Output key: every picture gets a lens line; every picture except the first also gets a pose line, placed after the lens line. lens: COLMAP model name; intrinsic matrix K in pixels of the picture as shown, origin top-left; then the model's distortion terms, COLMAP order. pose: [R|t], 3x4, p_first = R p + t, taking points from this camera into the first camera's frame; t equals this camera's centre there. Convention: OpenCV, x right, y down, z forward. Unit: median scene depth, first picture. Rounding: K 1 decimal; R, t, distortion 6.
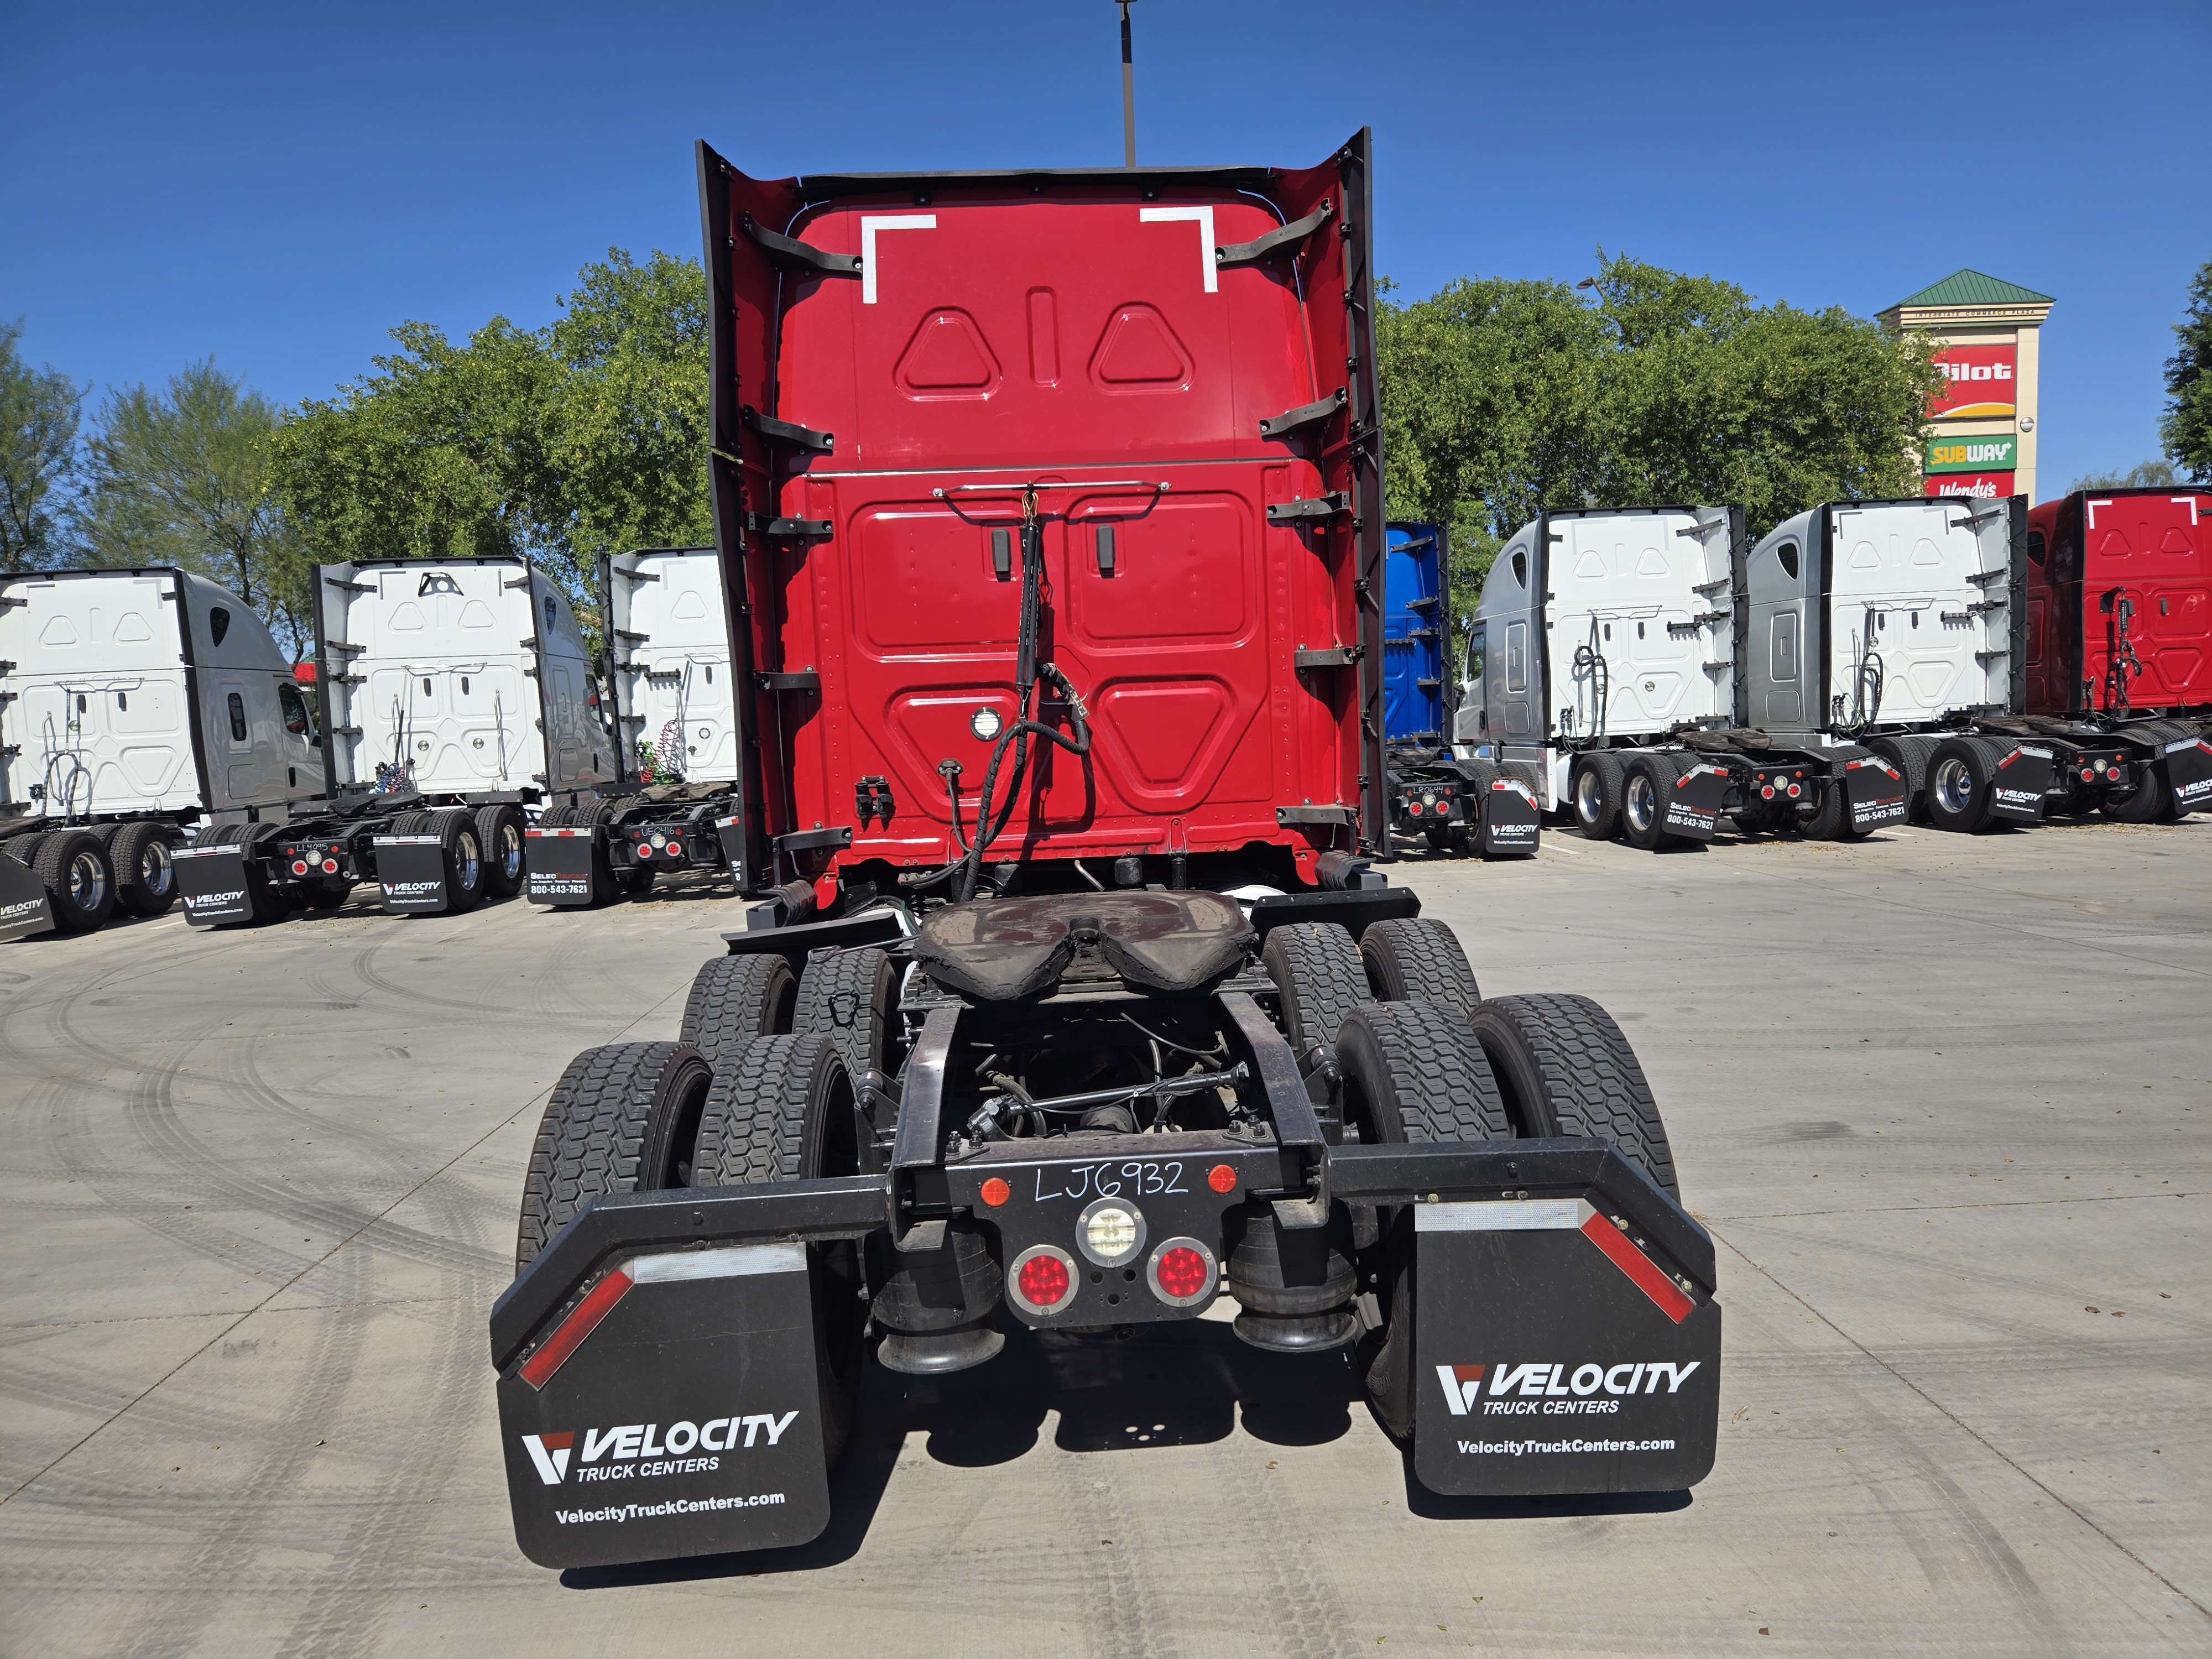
lens RADIAL K [[1464.9, 0, 1118.0], [0, 1464.9, 832.9], [0, 0, 1]] dist [0.064362, -0.046219]
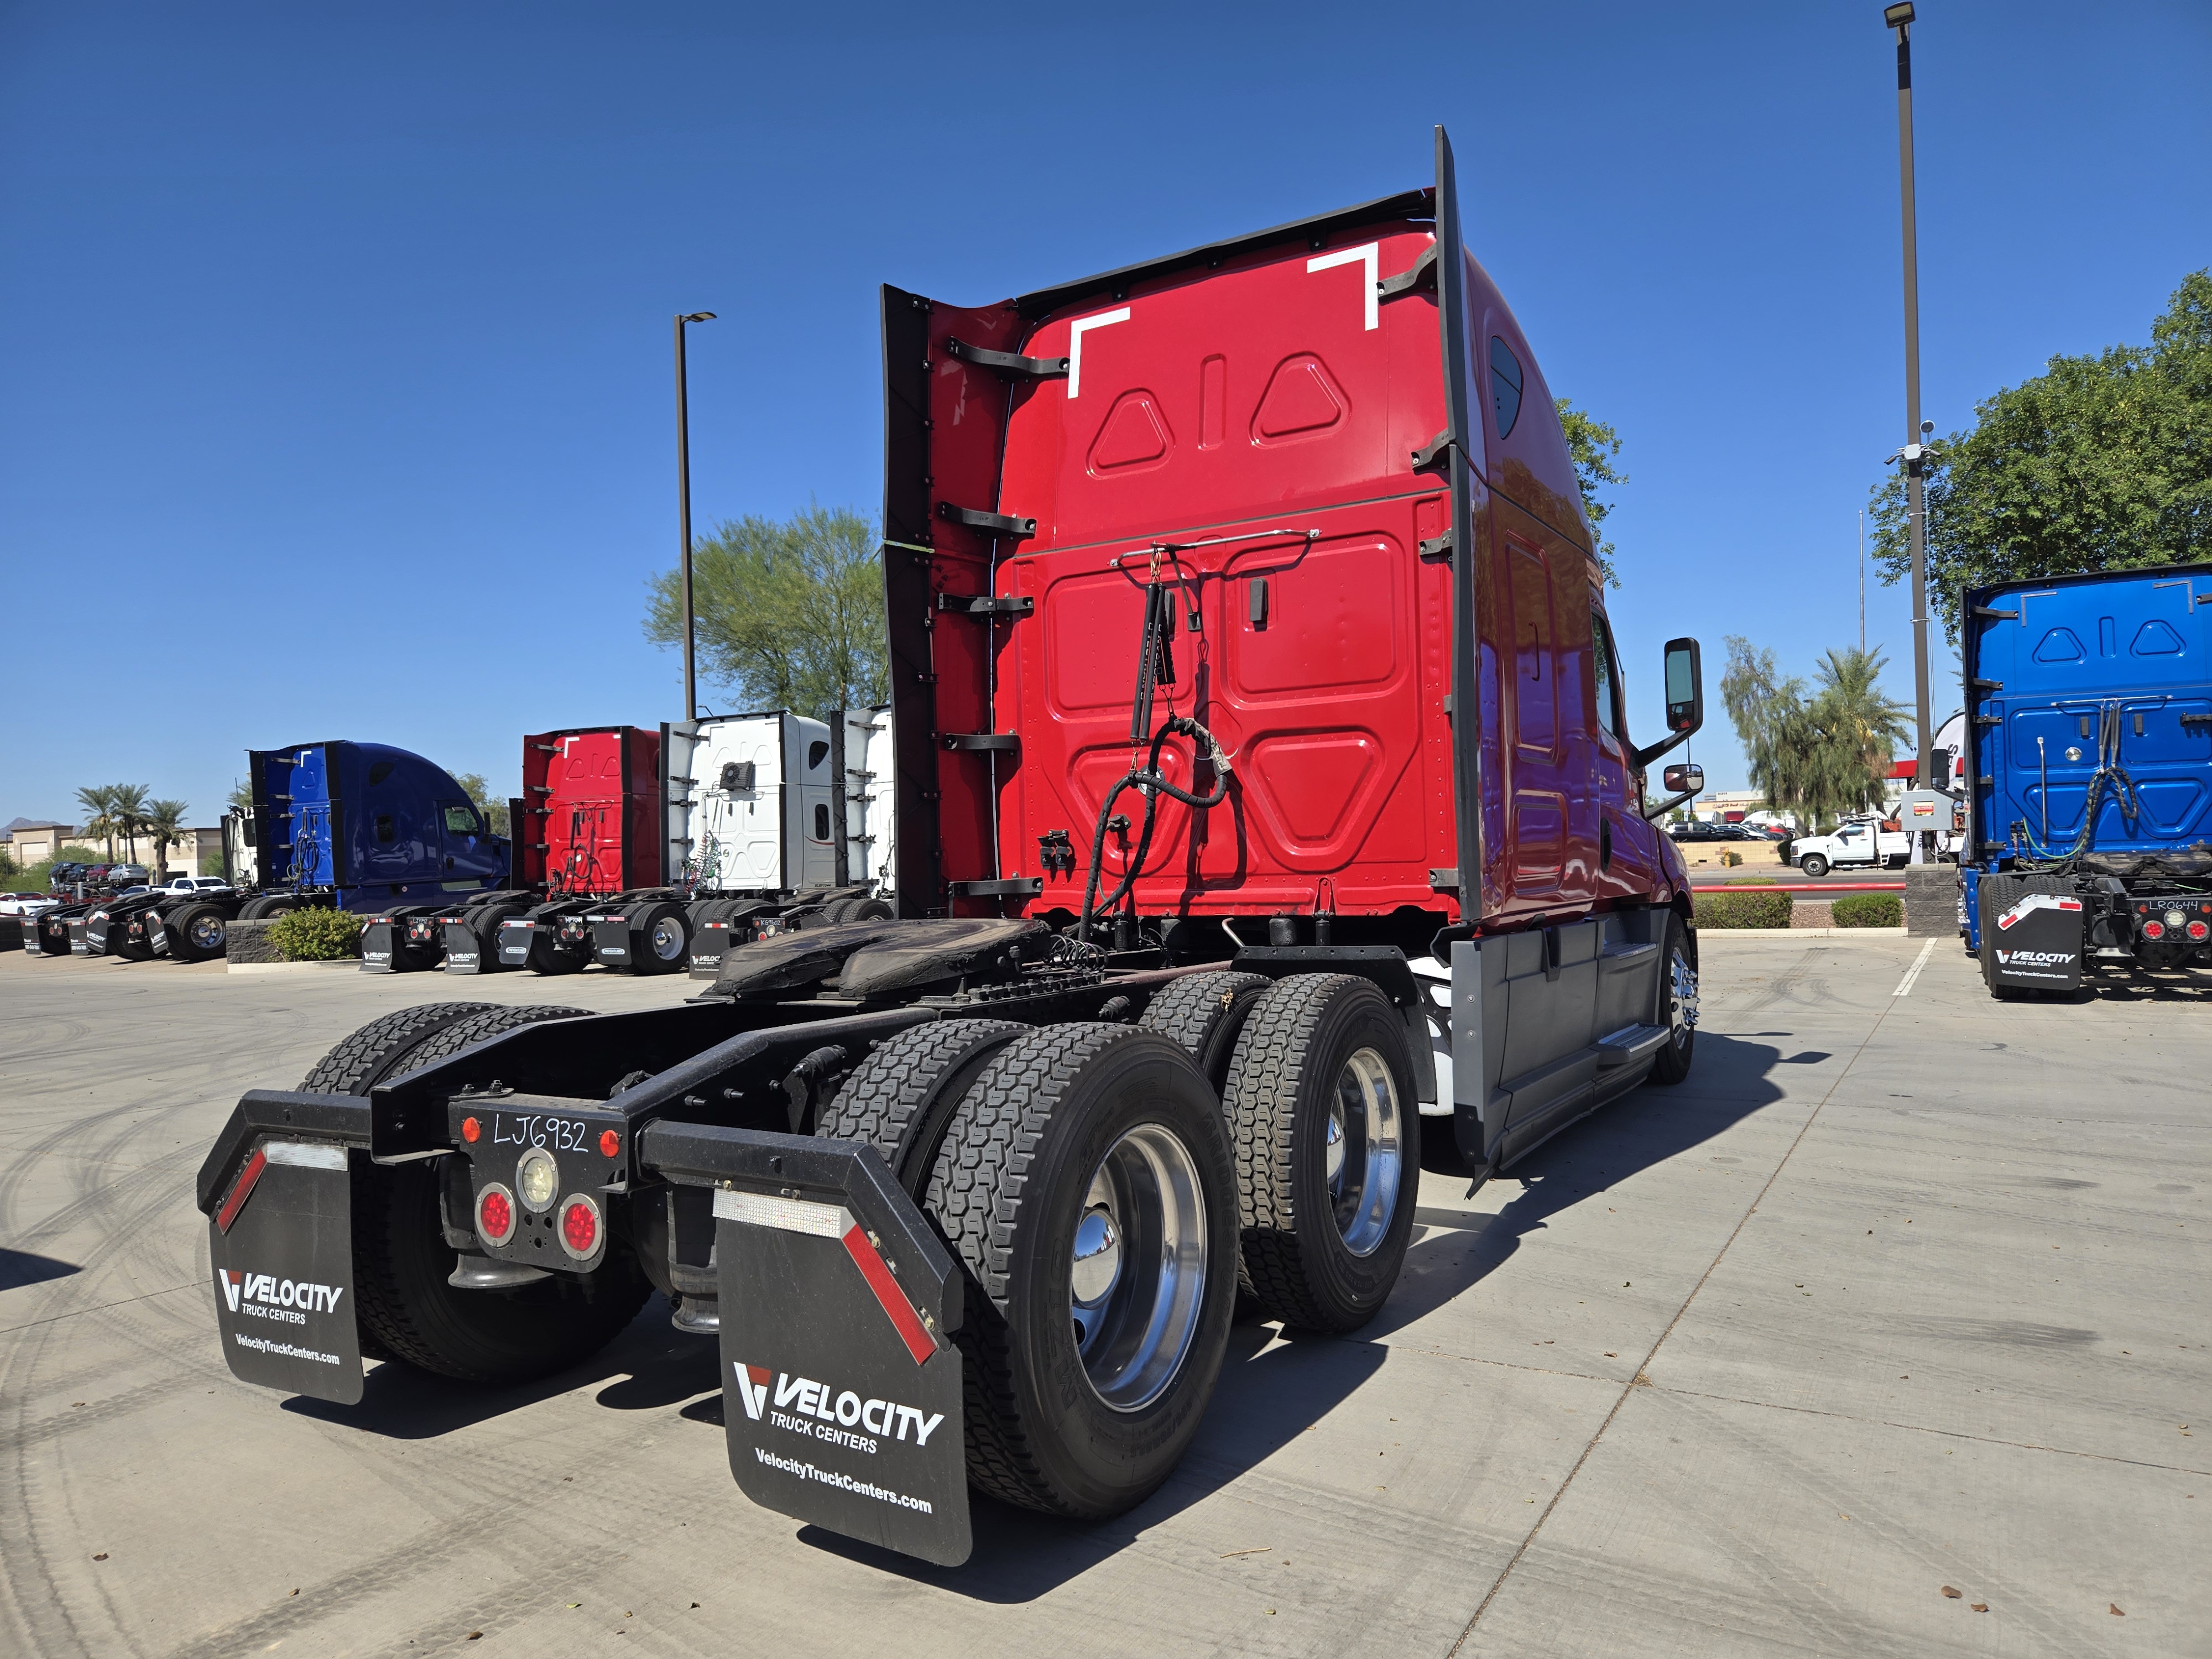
lens RADIAL K [[1464.9, 0, 1118.0], [0, 1464.9, 832.9], [0, 0, 1]] dist [0.064362, -0.046219]
pose [[0.832271, 0.007762, -0.554315, 0.496133], [-0.051662, 0.996637, -0.063612, 0.031005], [0.551957, 0.081580, 0.829873, 0.152599]]
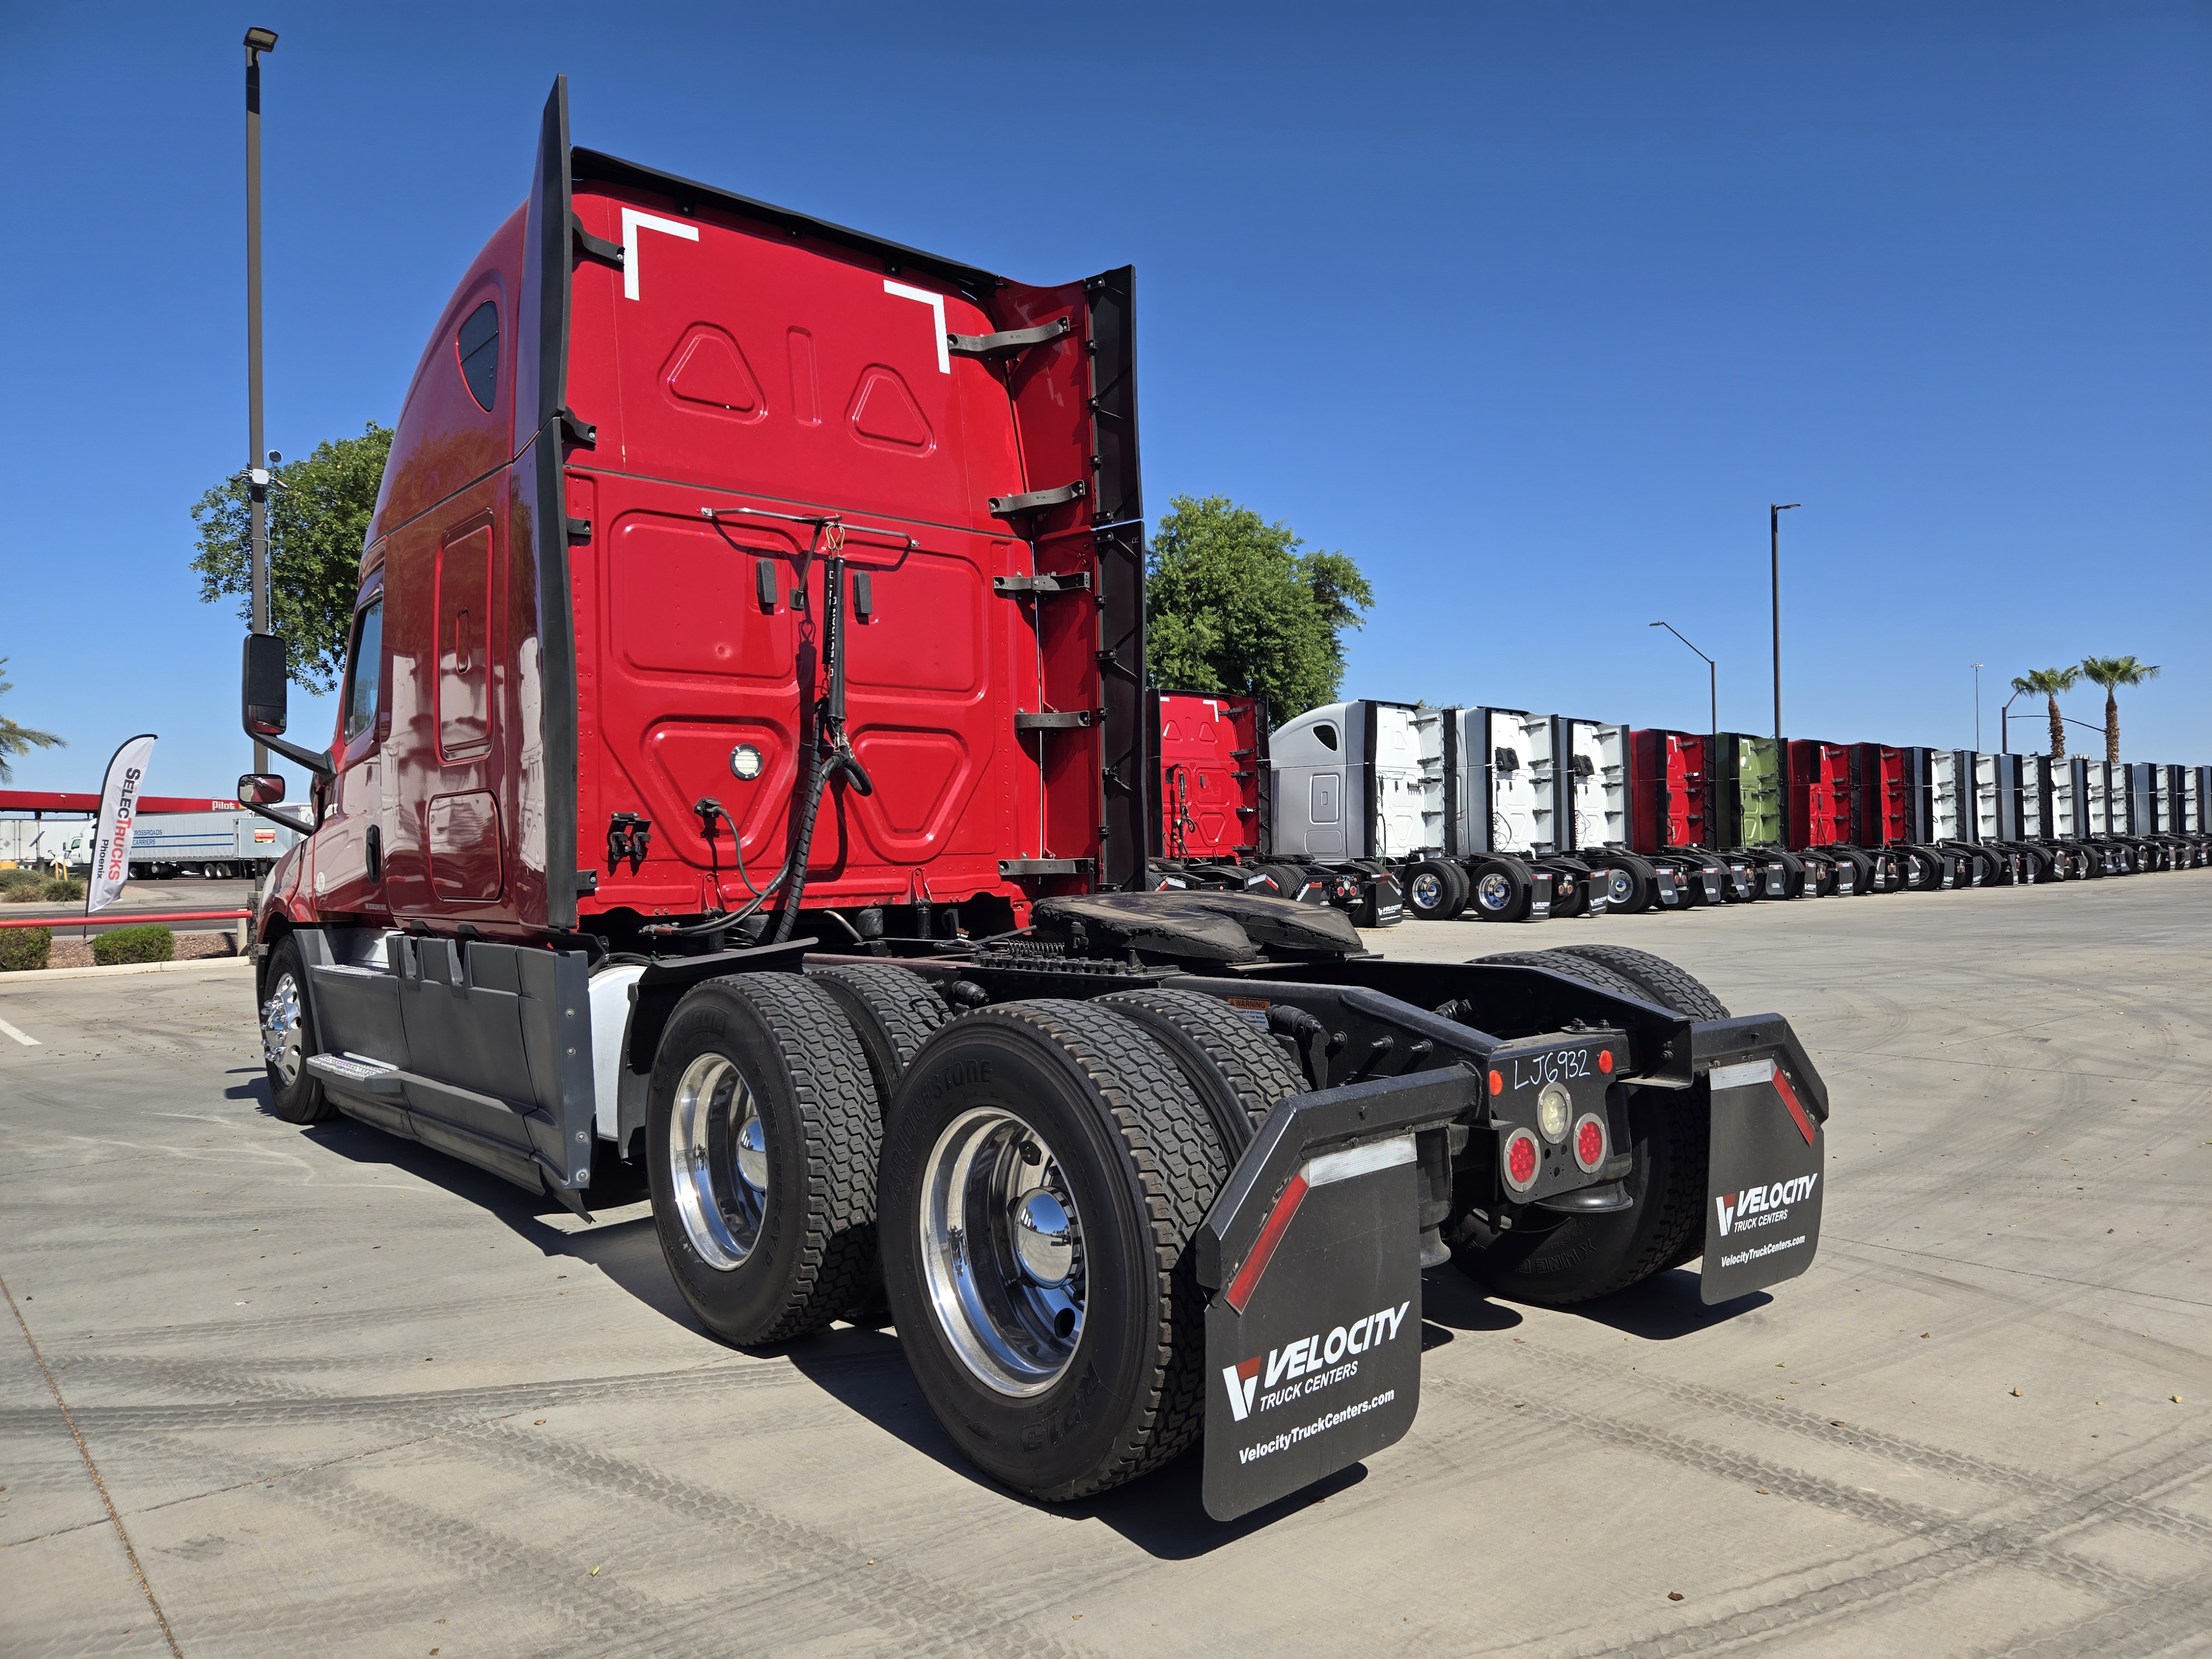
lens RADIAL K [[1471.6, 0, 1110.7], [0, 1471.6, 828.1], [0, 0, 1]] dist [0.066122, -0.045498]
pose [[0.792966, 0.036357, 0.608180, -0.515225], [0.035757, 0.993720, -0.106026, 0.081432], [-0.608215, 0.105822, 0.786687, 0.135751]]
